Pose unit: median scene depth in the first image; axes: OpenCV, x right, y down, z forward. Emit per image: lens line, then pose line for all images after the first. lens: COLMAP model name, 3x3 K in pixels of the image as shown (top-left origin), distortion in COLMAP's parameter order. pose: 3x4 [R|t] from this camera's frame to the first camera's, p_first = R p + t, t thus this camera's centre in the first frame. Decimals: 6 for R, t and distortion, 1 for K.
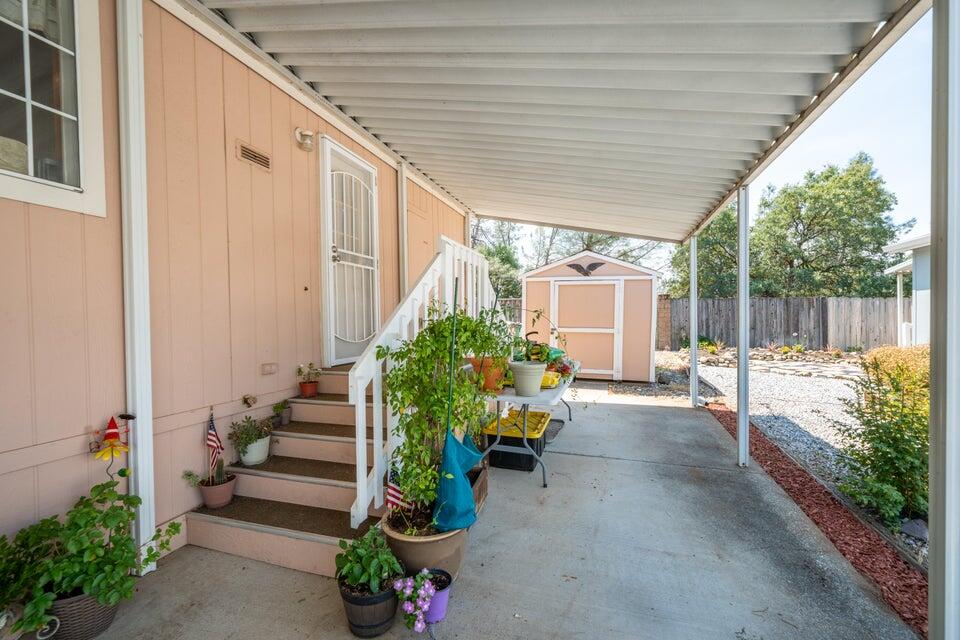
lens RADIAL K [[415.1, 0, 480.0], [0, 415.1, 320.0], [0, 0, 1]] dist [0.000687, 0.000039]
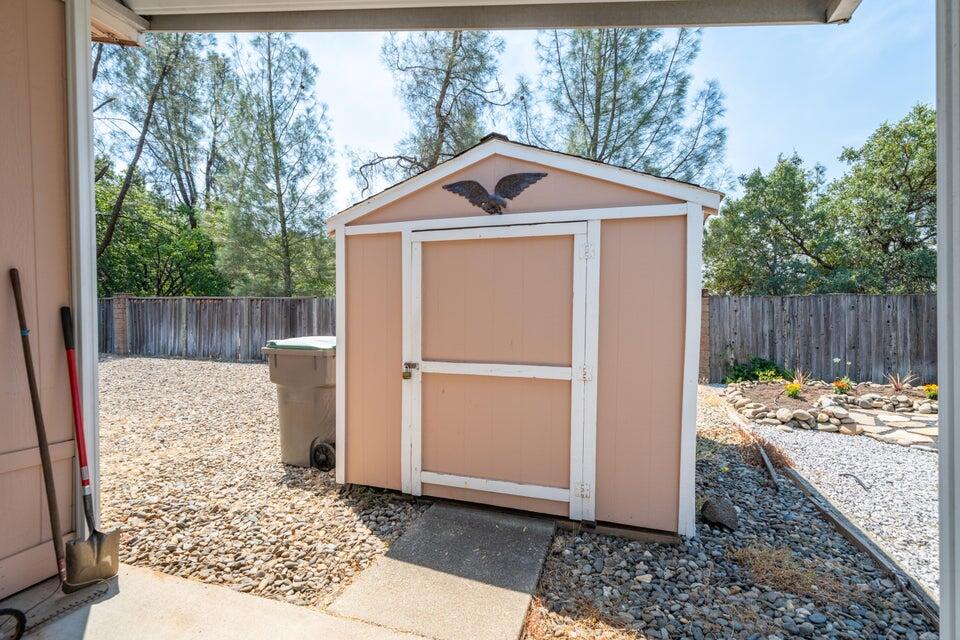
lens RADIAL K [[455.1, 0, 480.0], [0, 455.1, 320.0], [0, 0, 1]] dist [-0.001037, -0.000215]
pose [[0.999921, 0.003136, -0.012169, 0.239867], [-0.003313, 0.999888, -0.014585, -0.011220], [0.012122, 0.014624, 0.999820, 0.597194]]
